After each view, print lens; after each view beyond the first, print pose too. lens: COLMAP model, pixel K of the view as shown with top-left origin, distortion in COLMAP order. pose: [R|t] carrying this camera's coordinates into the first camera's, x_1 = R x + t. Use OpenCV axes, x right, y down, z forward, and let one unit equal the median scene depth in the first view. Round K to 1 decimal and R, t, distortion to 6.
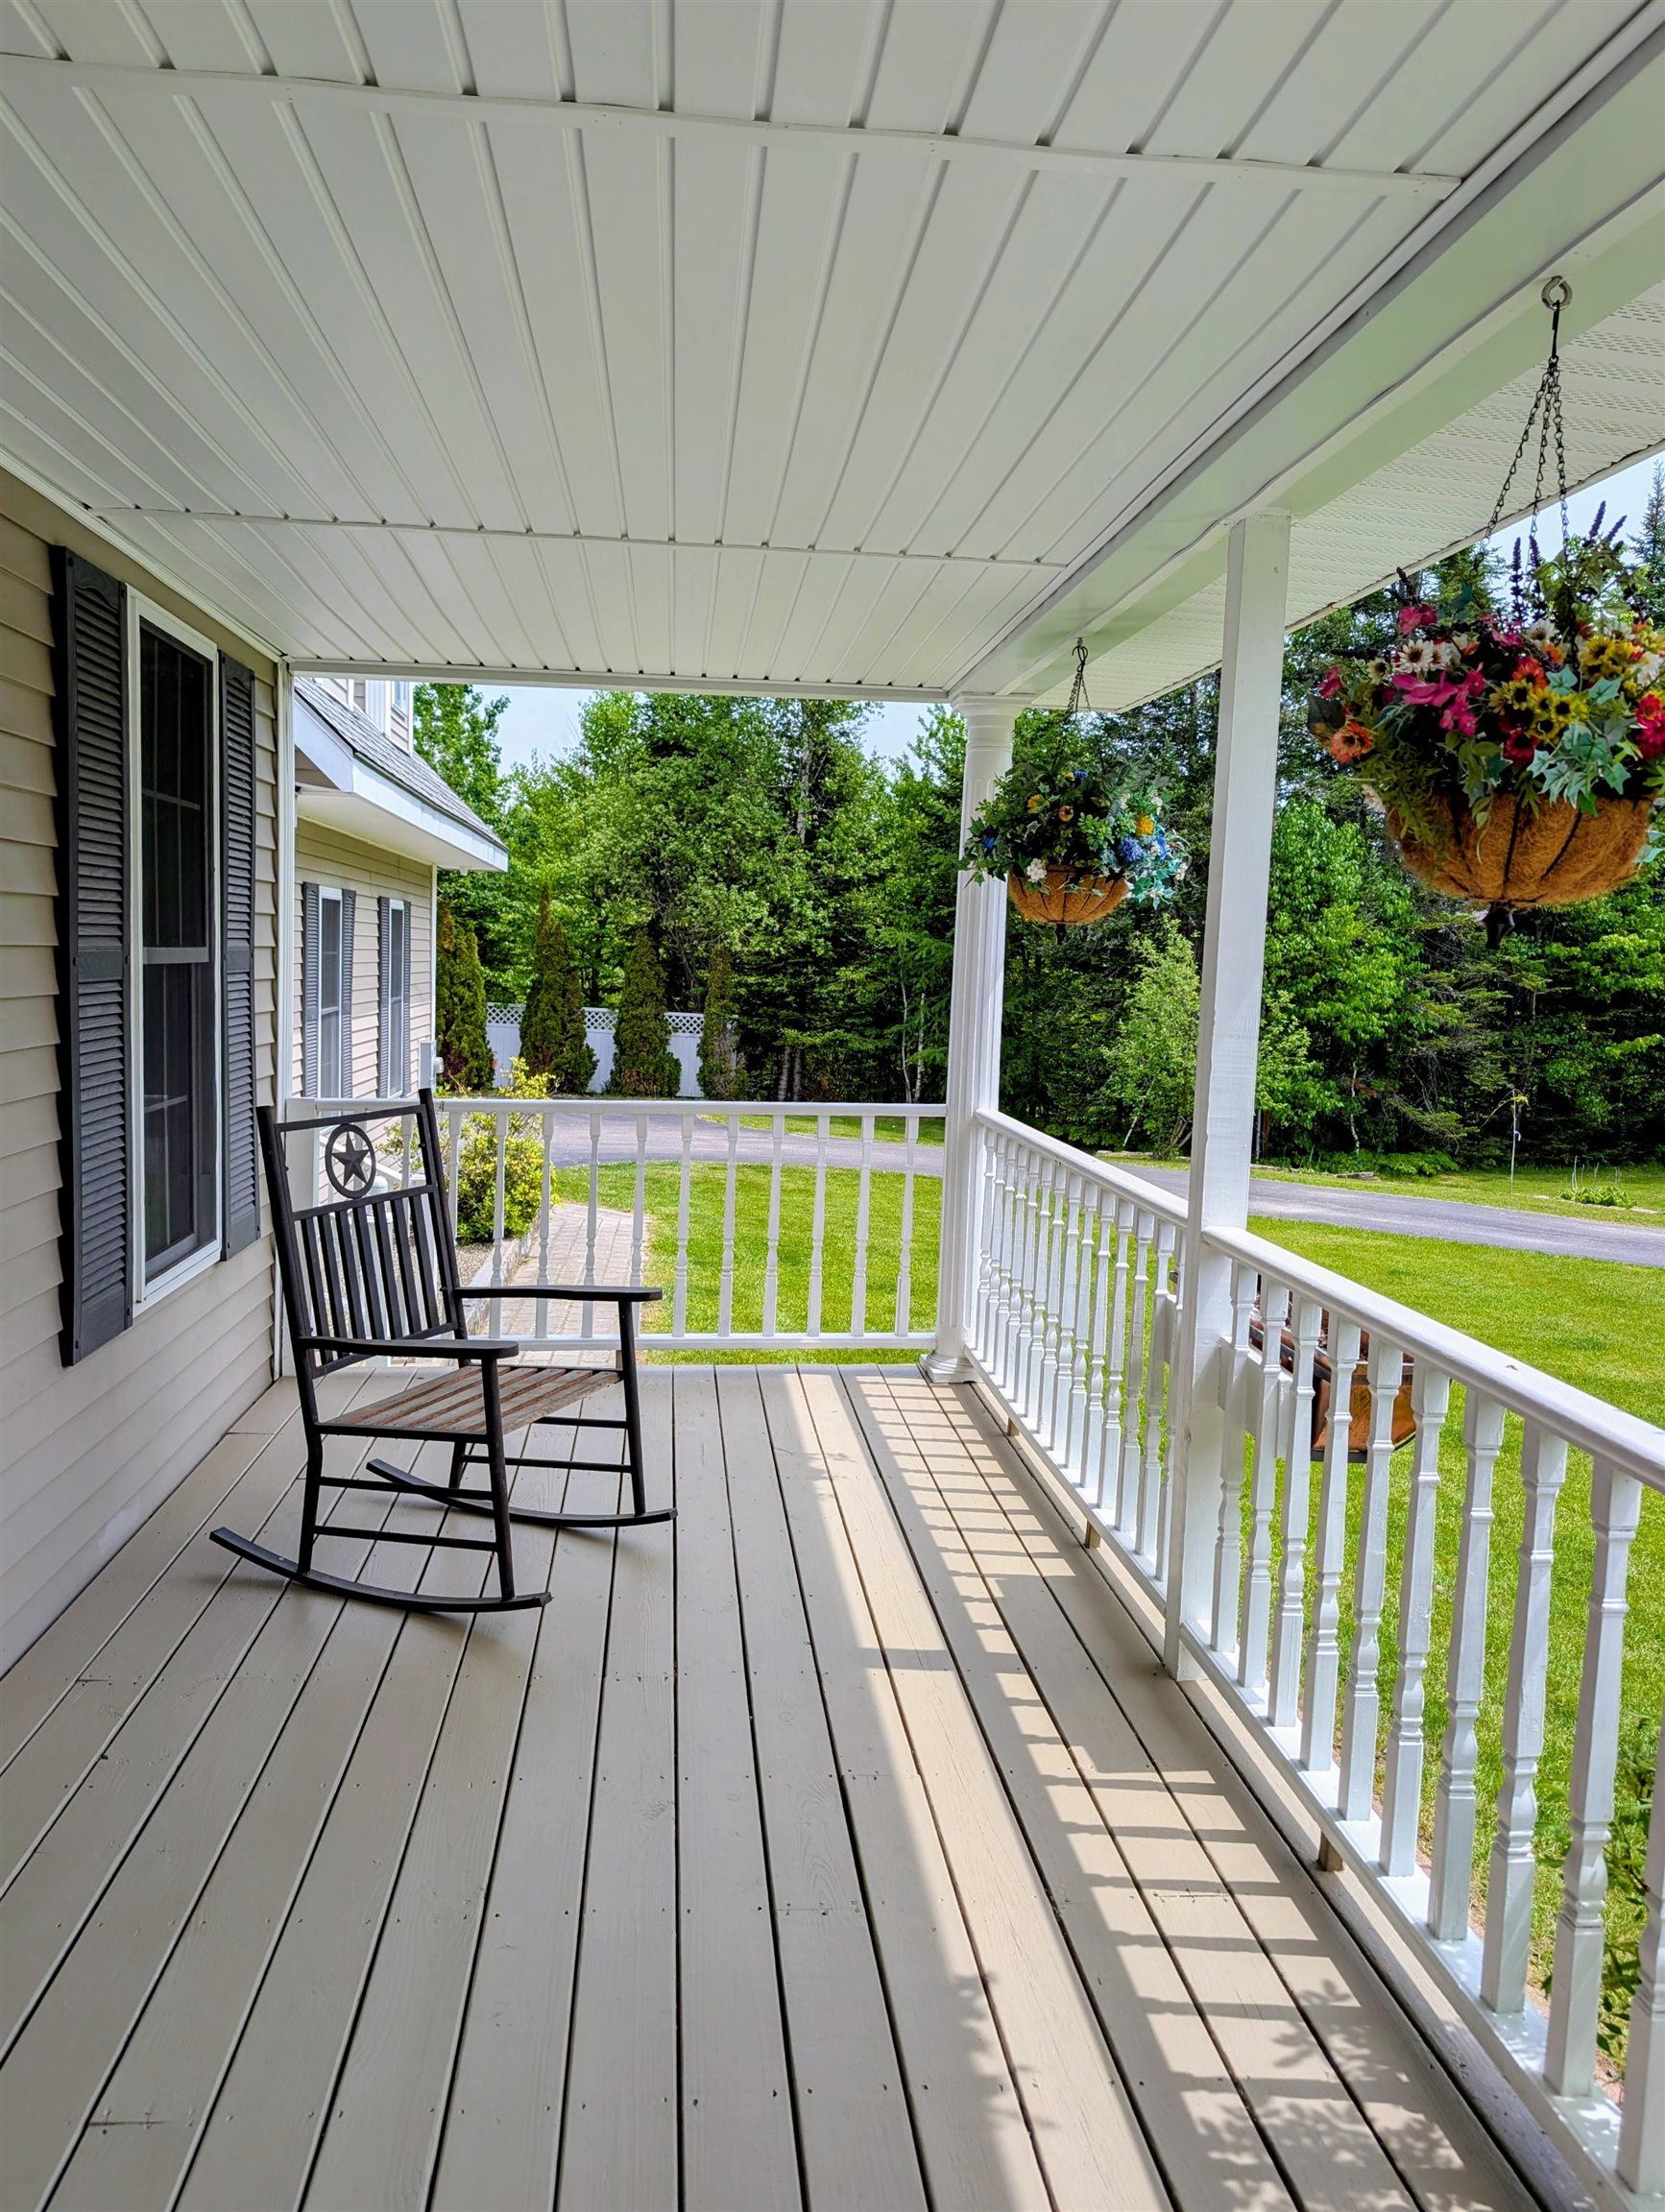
lens RADIAL K [[1583.3, 0, 831.6], [0, 1583.3, 1107.6], [0, 0, 1]] dist [0.005195, 0.002145]
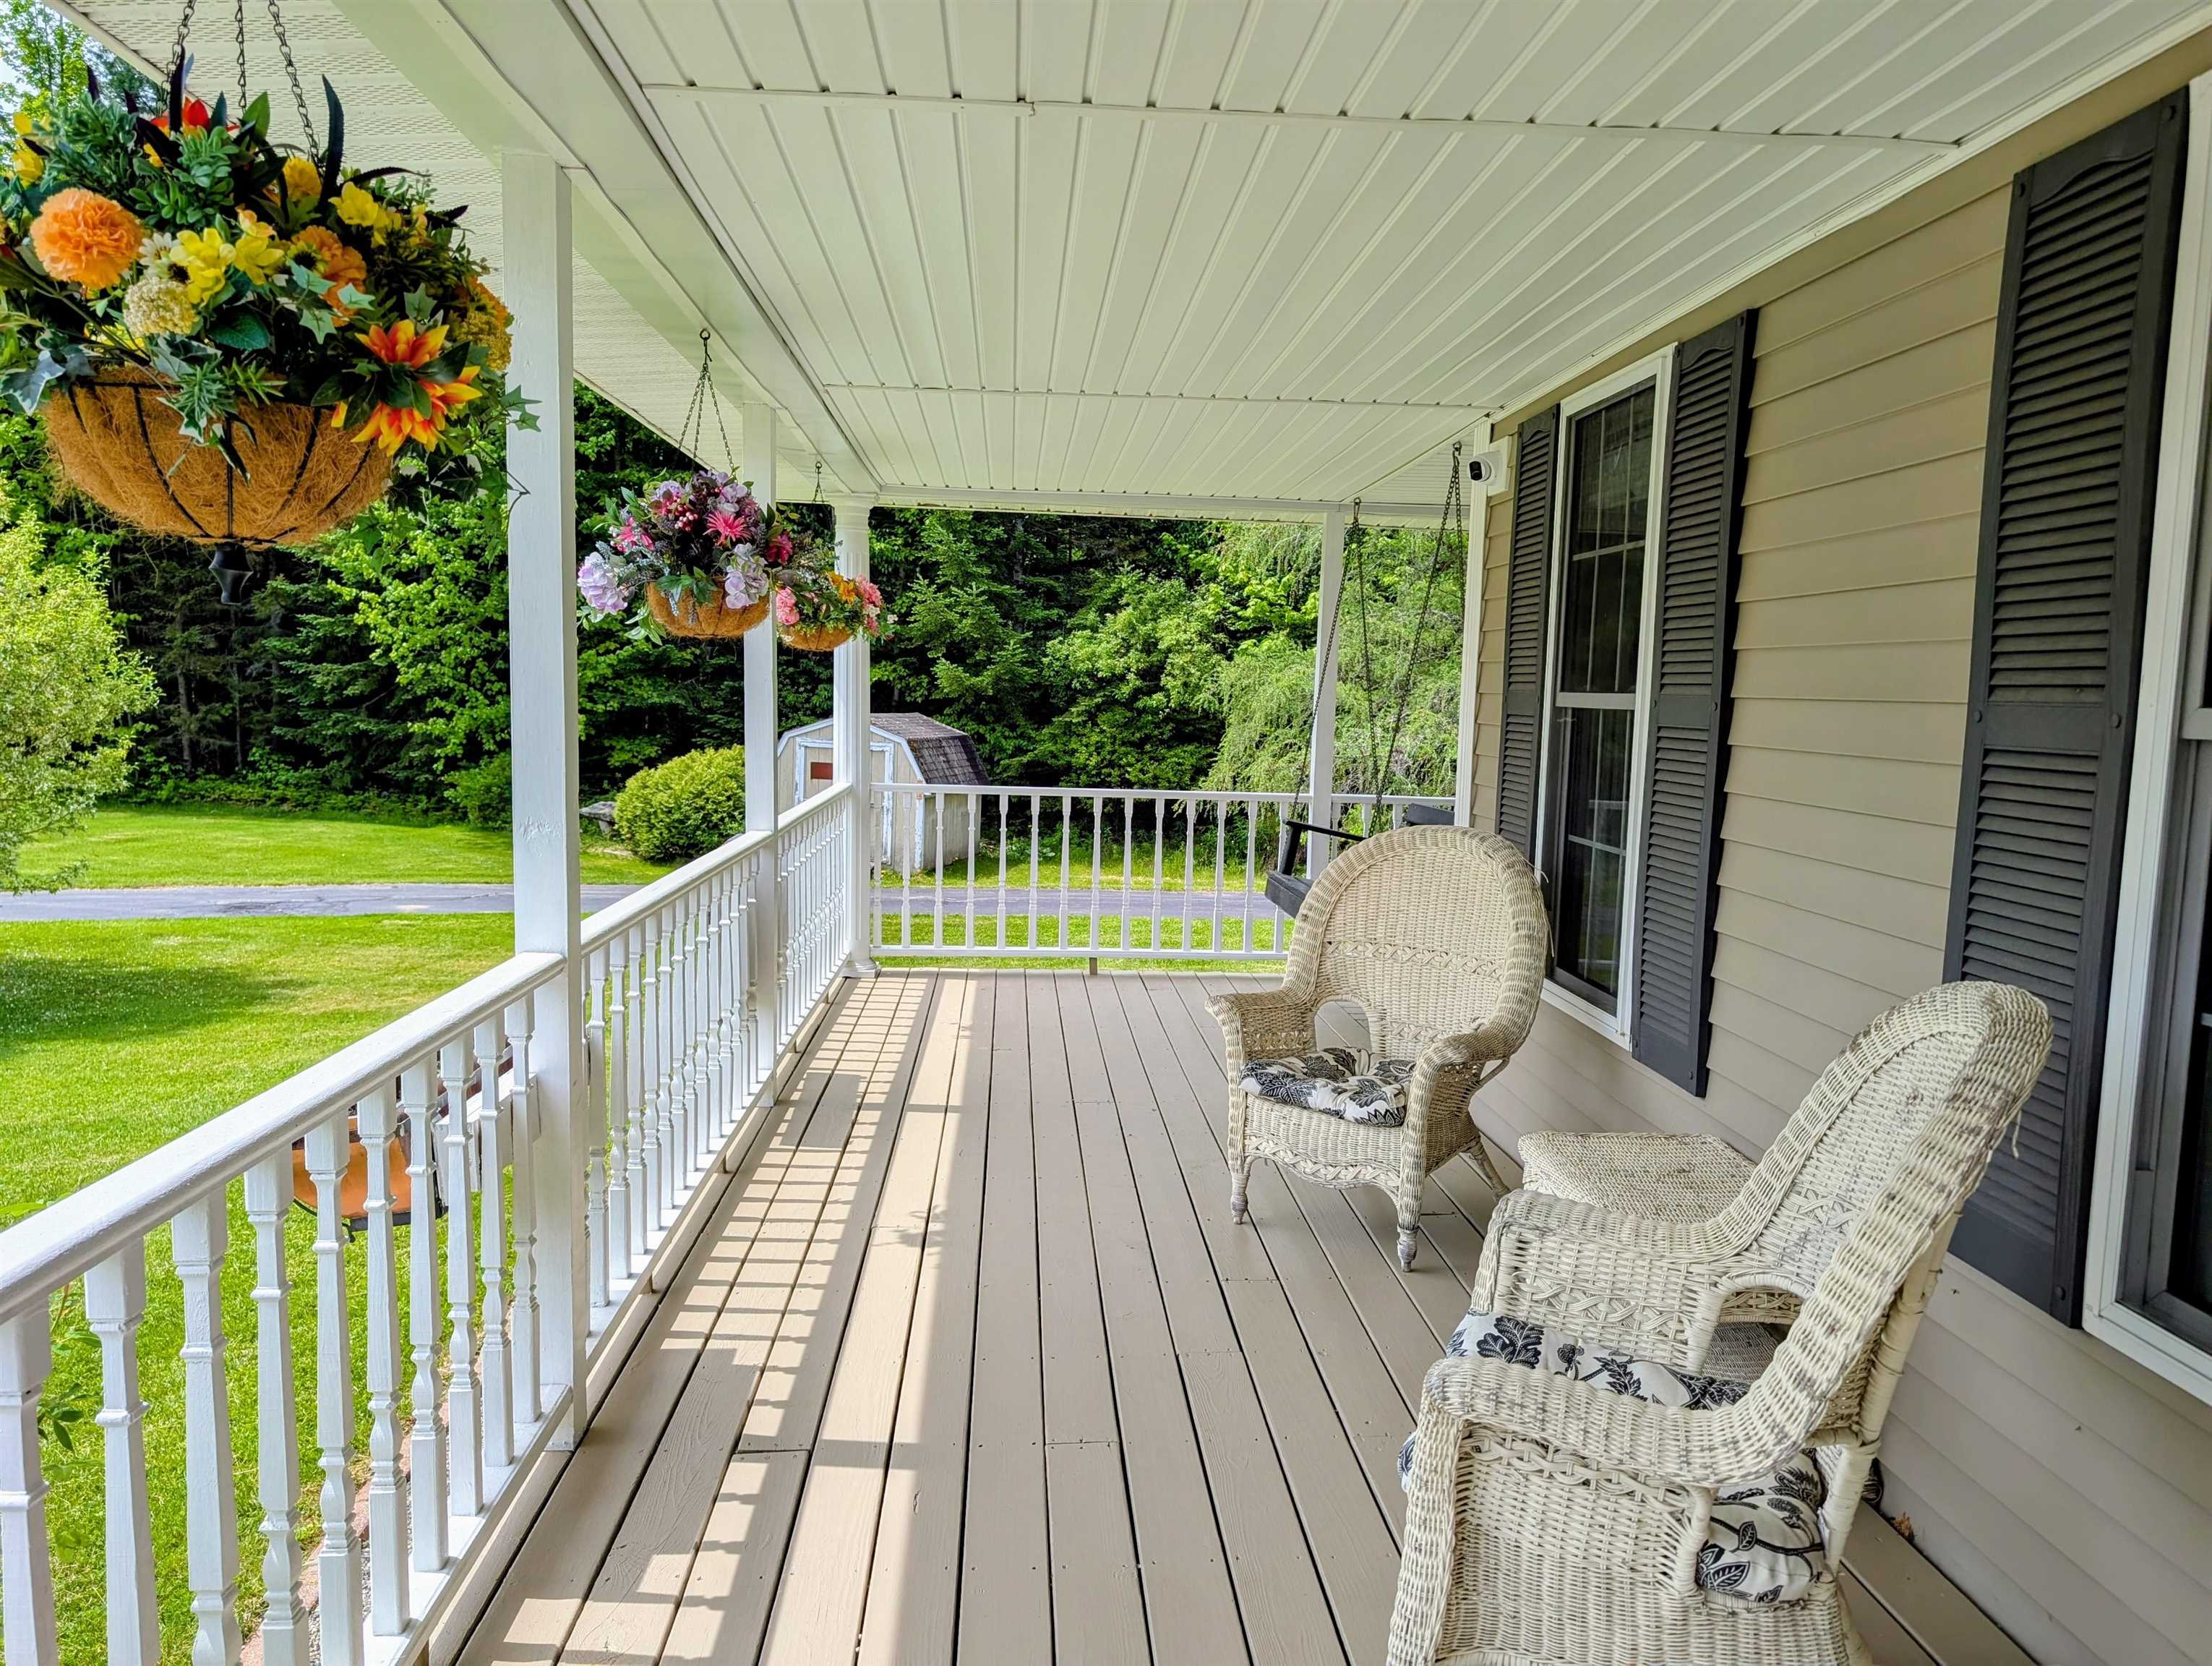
lens RADIAL K [[1583.4, 0, 1094.9], [0, 1583.4, 831.1], [0, 0, 1]] dist [0.005195, 0.002145]
pose [[-0.994459, 0.086855, 0.059219, -0.179599], [0.096859, 0.975995, 0.195071, -0.149931], [-0.040855, 0.199726, -0.979000, 2.050446]]
